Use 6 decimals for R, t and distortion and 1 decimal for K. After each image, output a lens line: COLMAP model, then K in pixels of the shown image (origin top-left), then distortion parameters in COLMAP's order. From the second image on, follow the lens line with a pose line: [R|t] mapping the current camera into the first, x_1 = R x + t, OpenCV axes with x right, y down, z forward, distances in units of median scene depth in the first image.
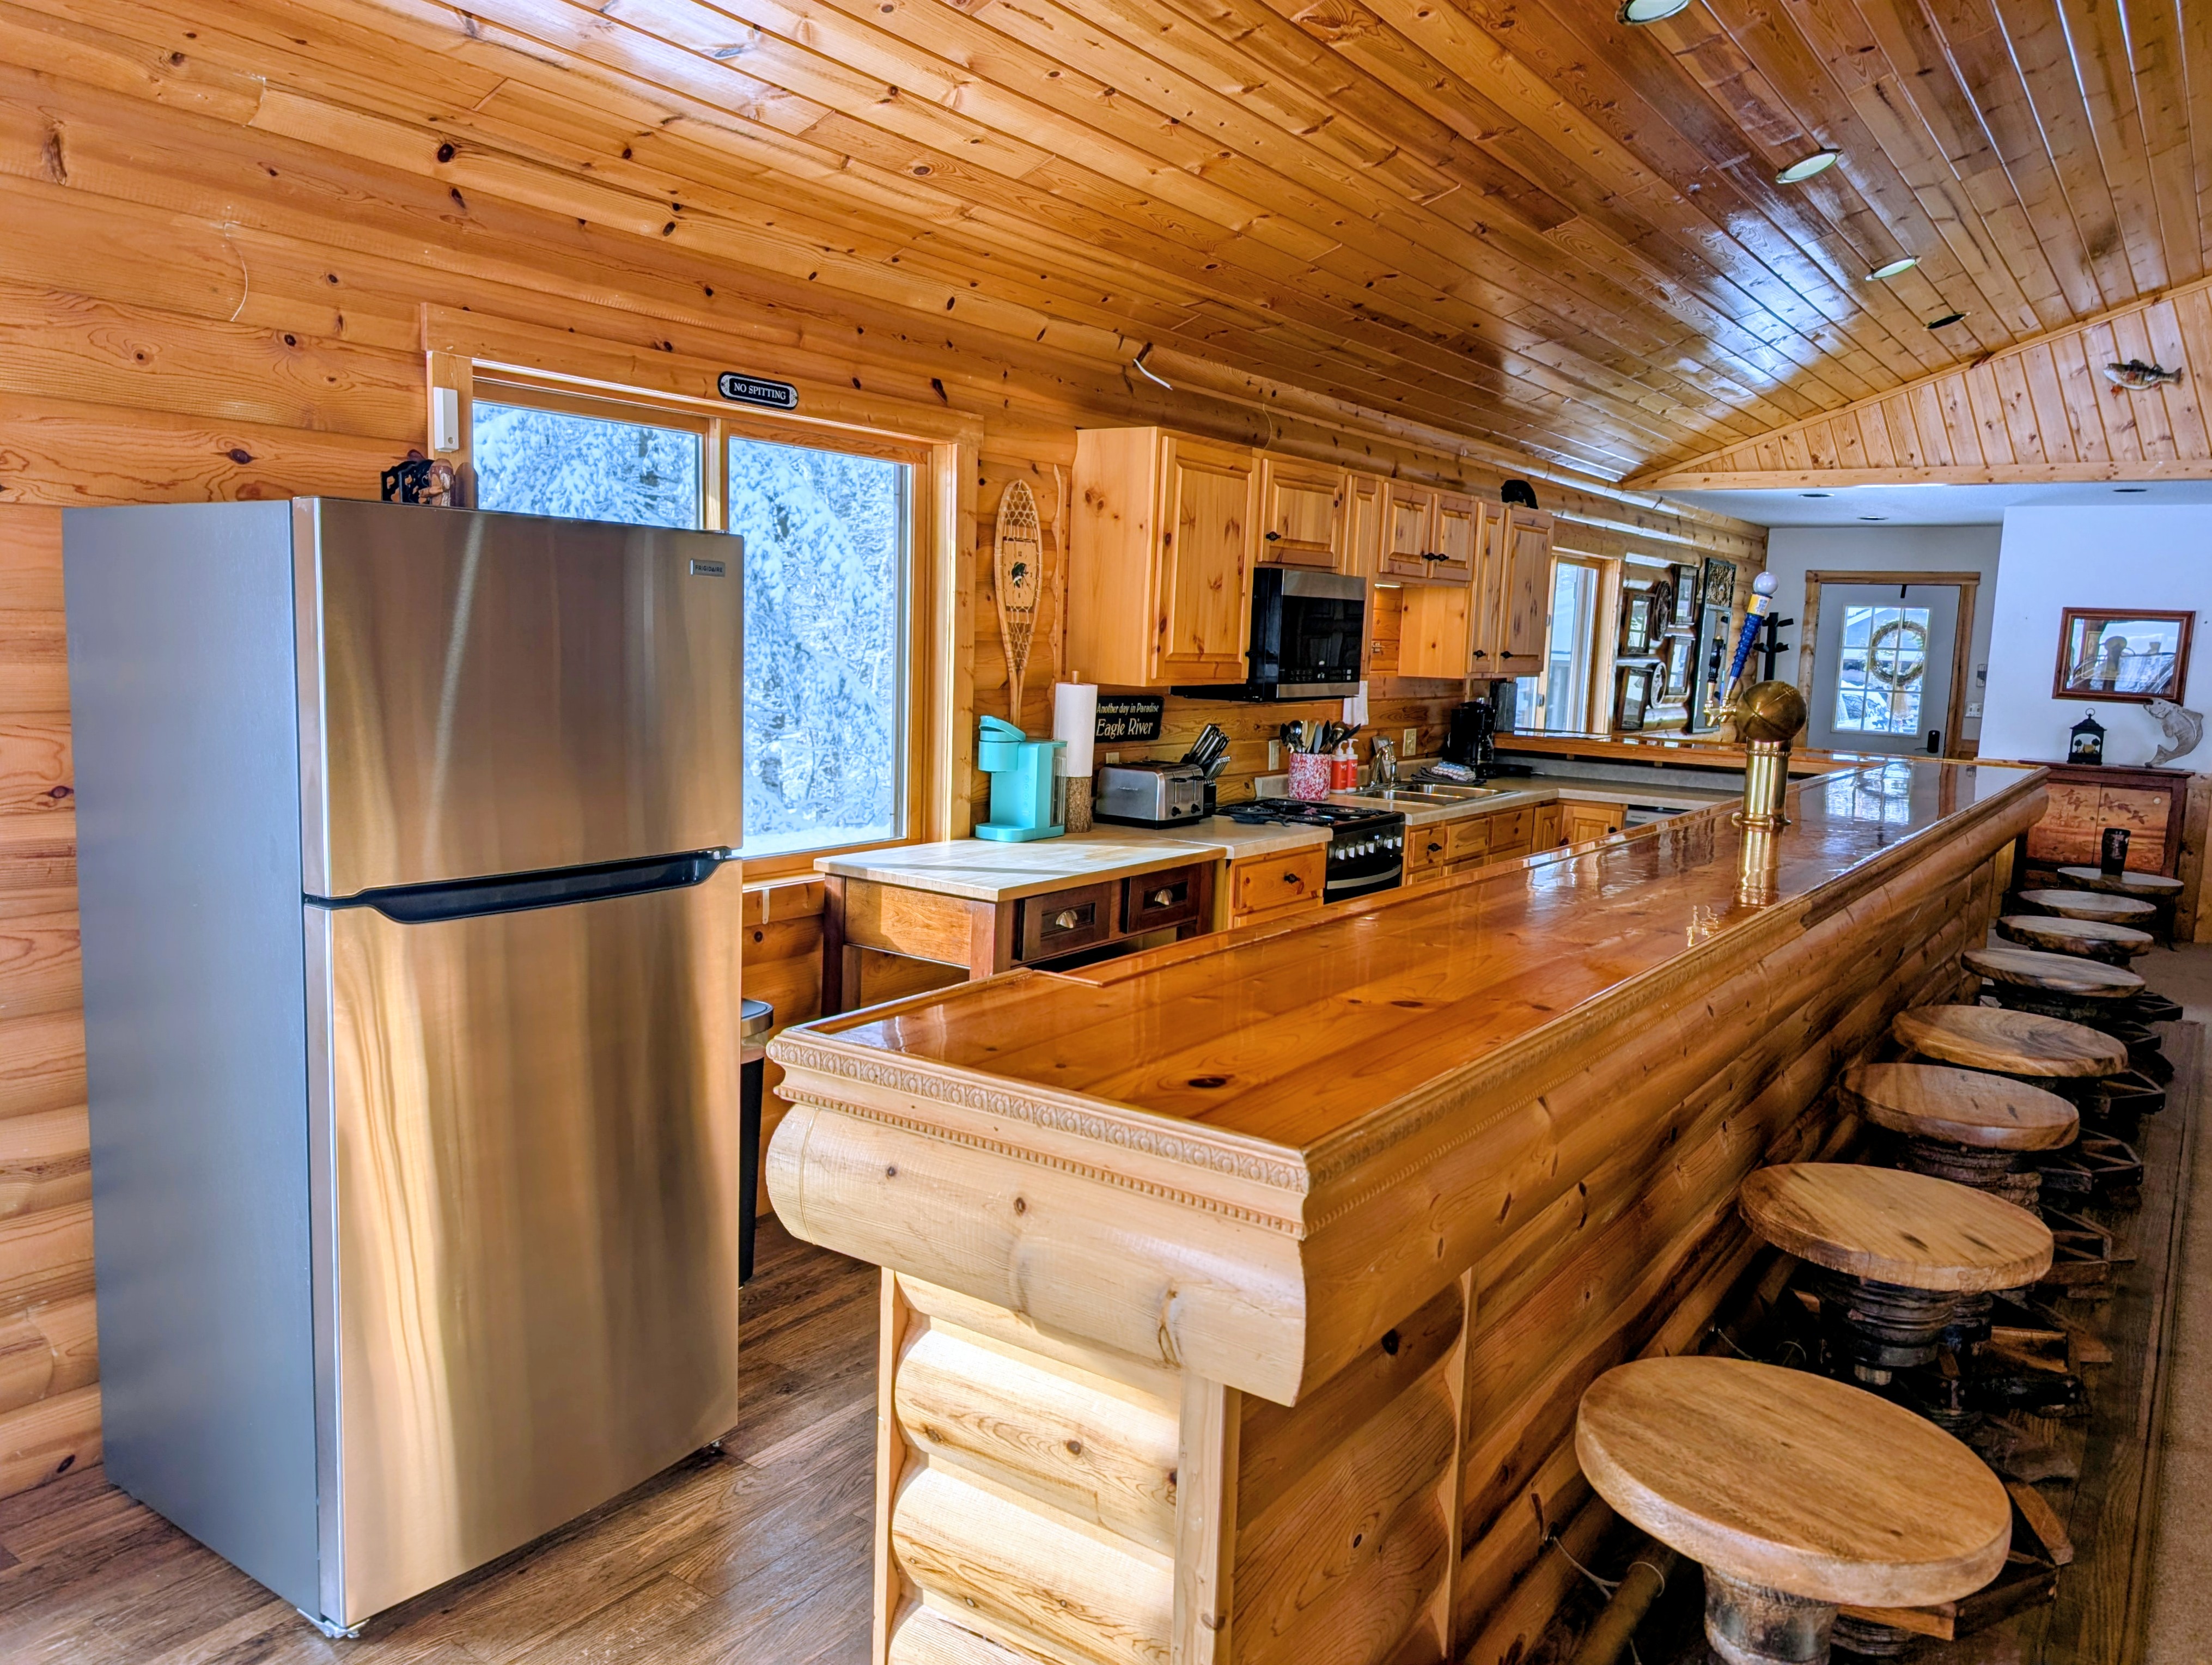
lens RADIAL K [[1608.9, 0, 1106.0], [0, 1608.9, 832.5], [0, 0, 1]] dist [0.082811, -0.171356]
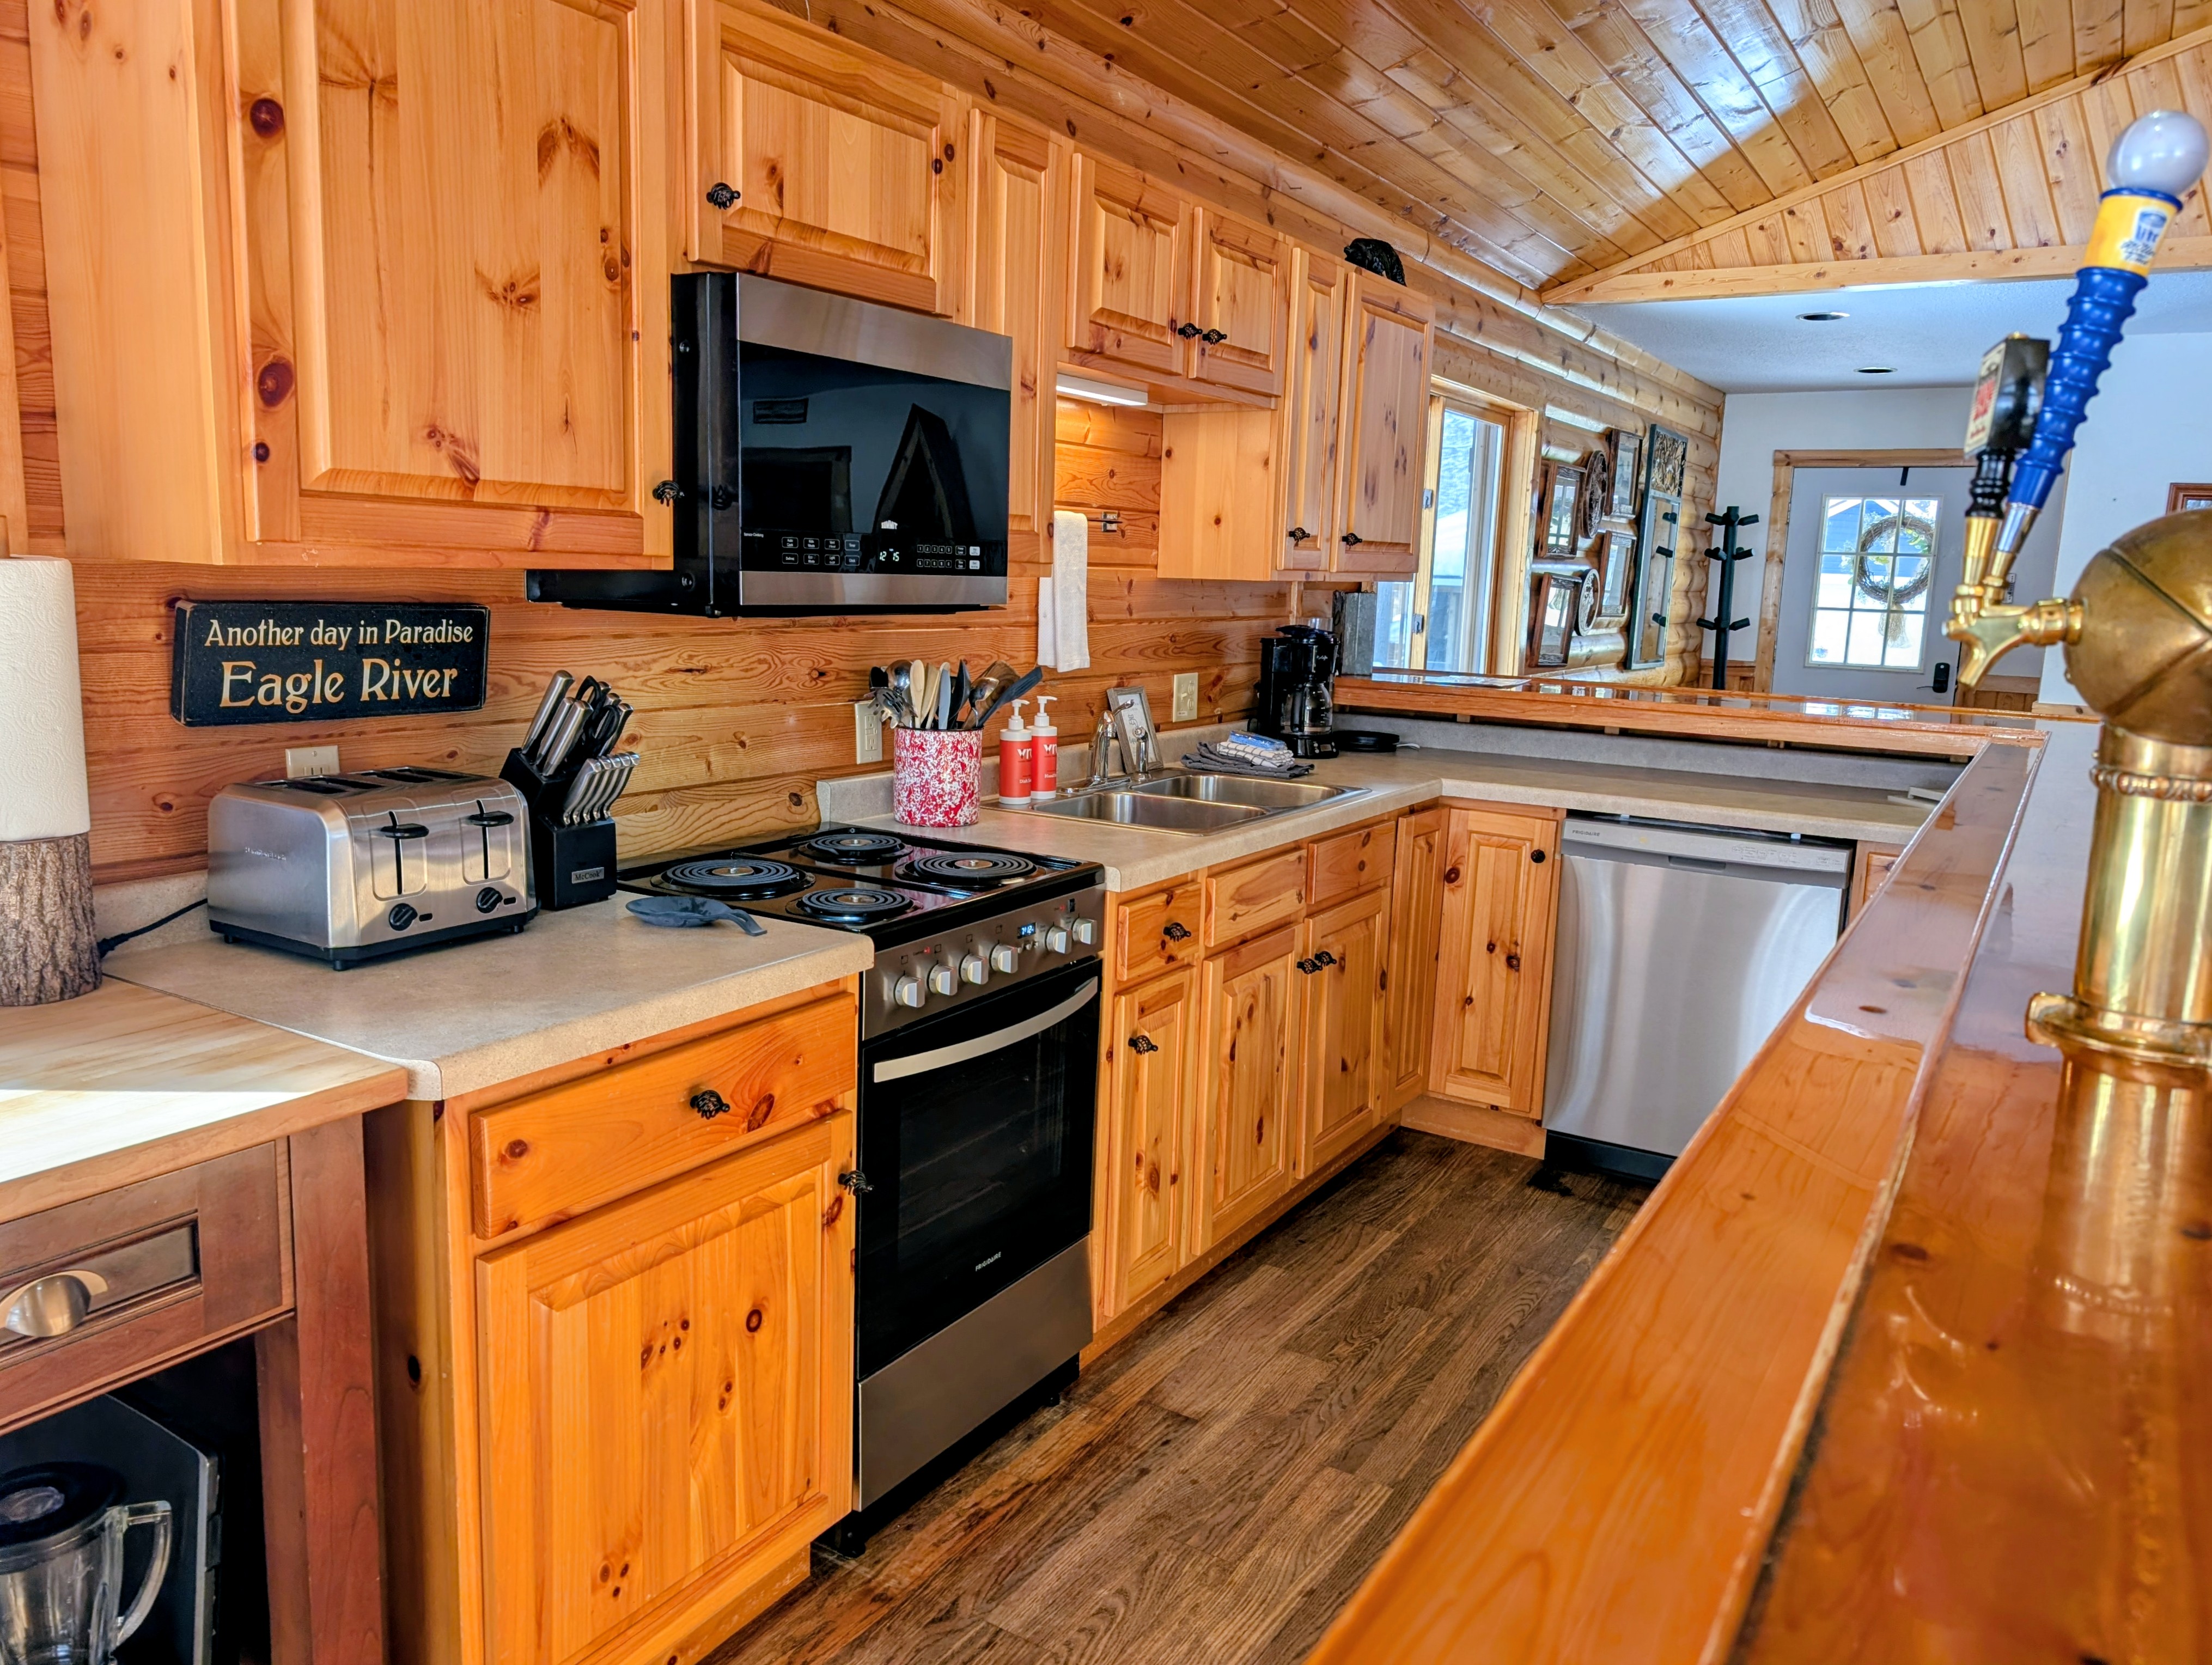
lens RADIAL K [[1623.3, 0, 1106.0], [0, 1623.3, 832.5], [0, 0, 1]] dist [0.083527, -0.095971]
pose [[0.998032, -0.014256, 0.061065, 0.122608], [0.011879, 0.999164, 0.039108, -0.030280], [-0.061572, -0.038306, 0.997367, 0.422404]]
